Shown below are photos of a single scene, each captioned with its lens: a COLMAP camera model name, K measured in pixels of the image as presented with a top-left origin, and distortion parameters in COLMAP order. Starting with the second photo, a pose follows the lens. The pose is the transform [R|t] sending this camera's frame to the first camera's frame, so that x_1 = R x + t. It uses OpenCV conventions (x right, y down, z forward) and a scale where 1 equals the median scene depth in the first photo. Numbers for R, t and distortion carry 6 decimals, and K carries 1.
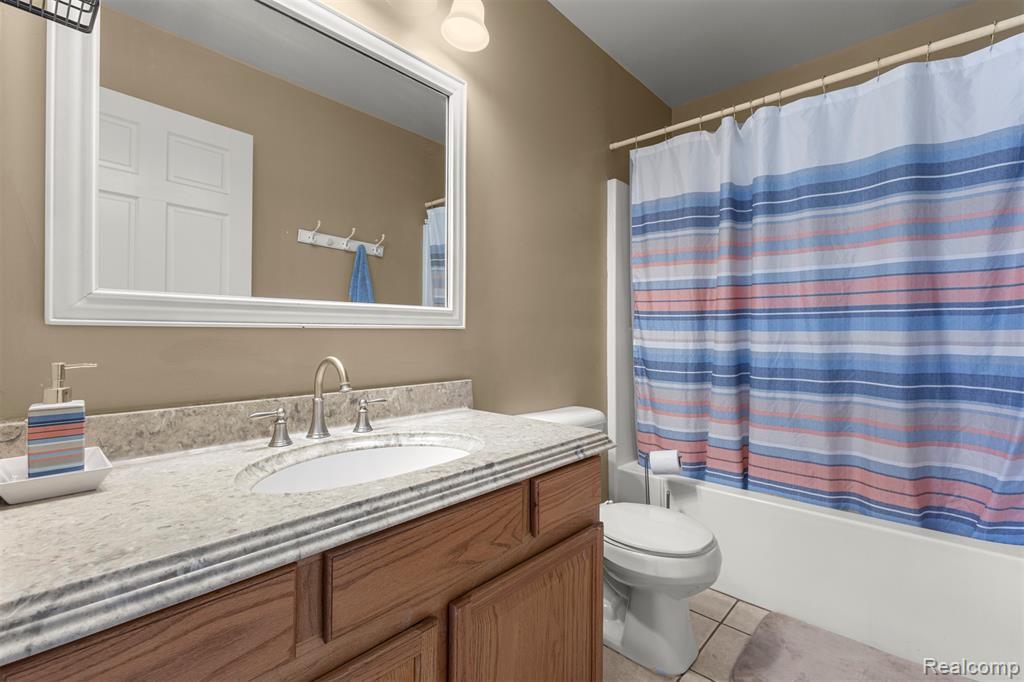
lens RADIAL K [[443.5, 0, 489.7], [0, 443.5, 334.0], [0, 0, 1]] dist [0.008802, -0.001817]
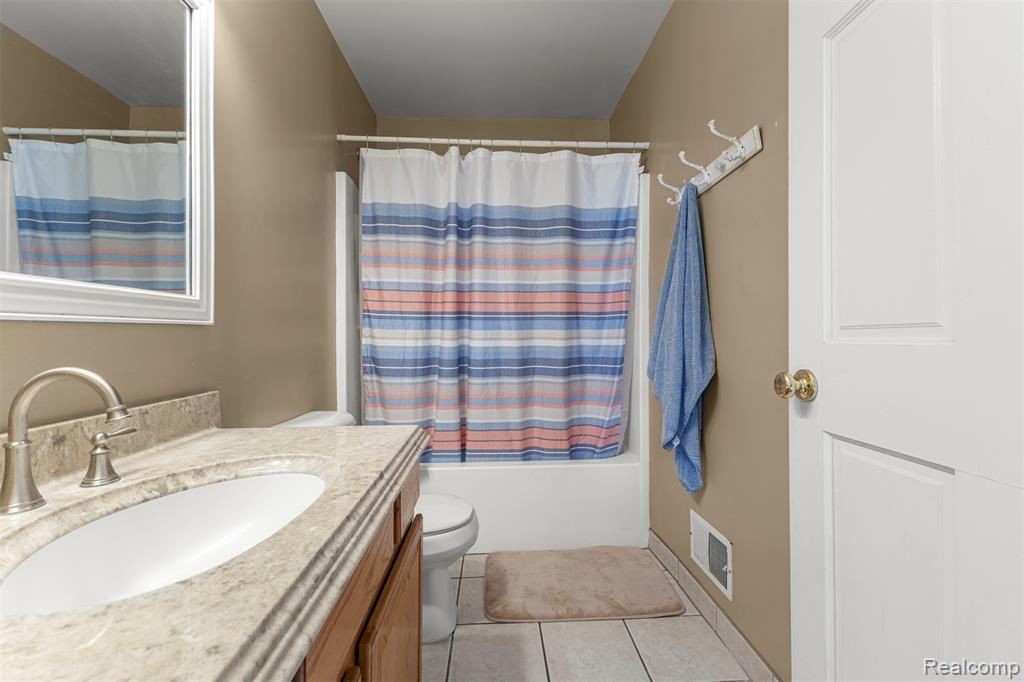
lens RADIAL K [[443.5, 0, 509.3], [0, 443.5, 336.9], [0, 0, 1]] dist [0.008802, -0.001817]
pose [[0.697383, -0.007673, 0.716657, -0.251894], [0.003829, 0.999968, 0.006981, 0.005614], [-0.716688, -0.002124, 0.697390, 0.101759]]
